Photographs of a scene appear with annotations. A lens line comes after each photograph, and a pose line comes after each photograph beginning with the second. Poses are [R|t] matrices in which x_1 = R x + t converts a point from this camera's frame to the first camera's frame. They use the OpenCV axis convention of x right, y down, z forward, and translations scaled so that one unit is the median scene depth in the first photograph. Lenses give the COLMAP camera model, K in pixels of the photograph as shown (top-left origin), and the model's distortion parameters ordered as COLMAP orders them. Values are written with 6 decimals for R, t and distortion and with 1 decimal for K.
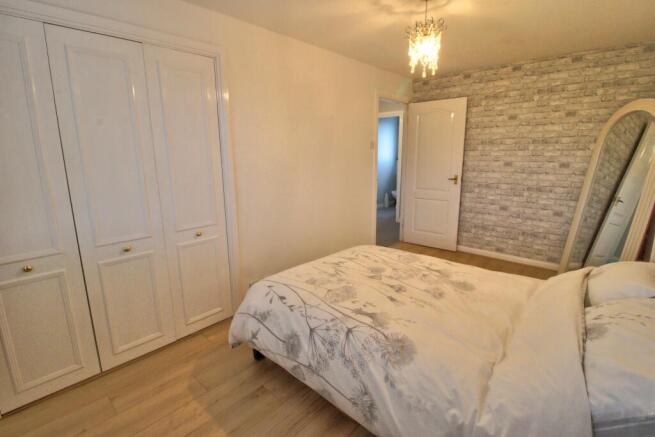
lens RADIAL K [[303.0, 0, 329.3], [0, 303.0, 214.3], [0, 0, 1]] dist [0.000883, -0.013007]
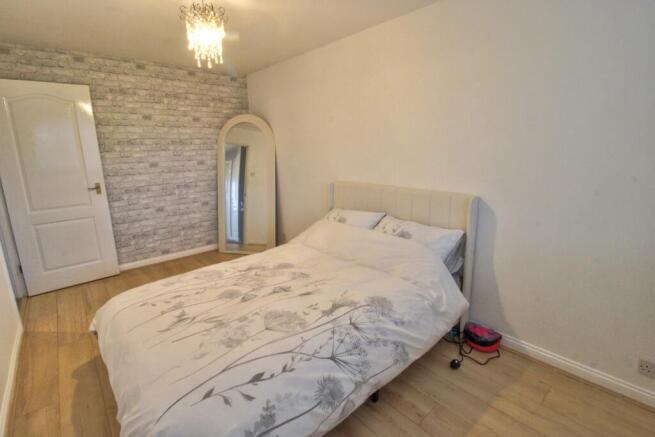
lens RADIAL K [[303.0, 0, 329.3], [0, 303.0, 214.3], [0, 0, 1]] dist [0.000883, -0.013007]
pose [[0.104510, -0.209244, 0.972263, -0.587189], [0.214242, 0.959400, 0.183446, -0.122674], [-0.971174, 0.189128, 0.145095, 0.583859]]
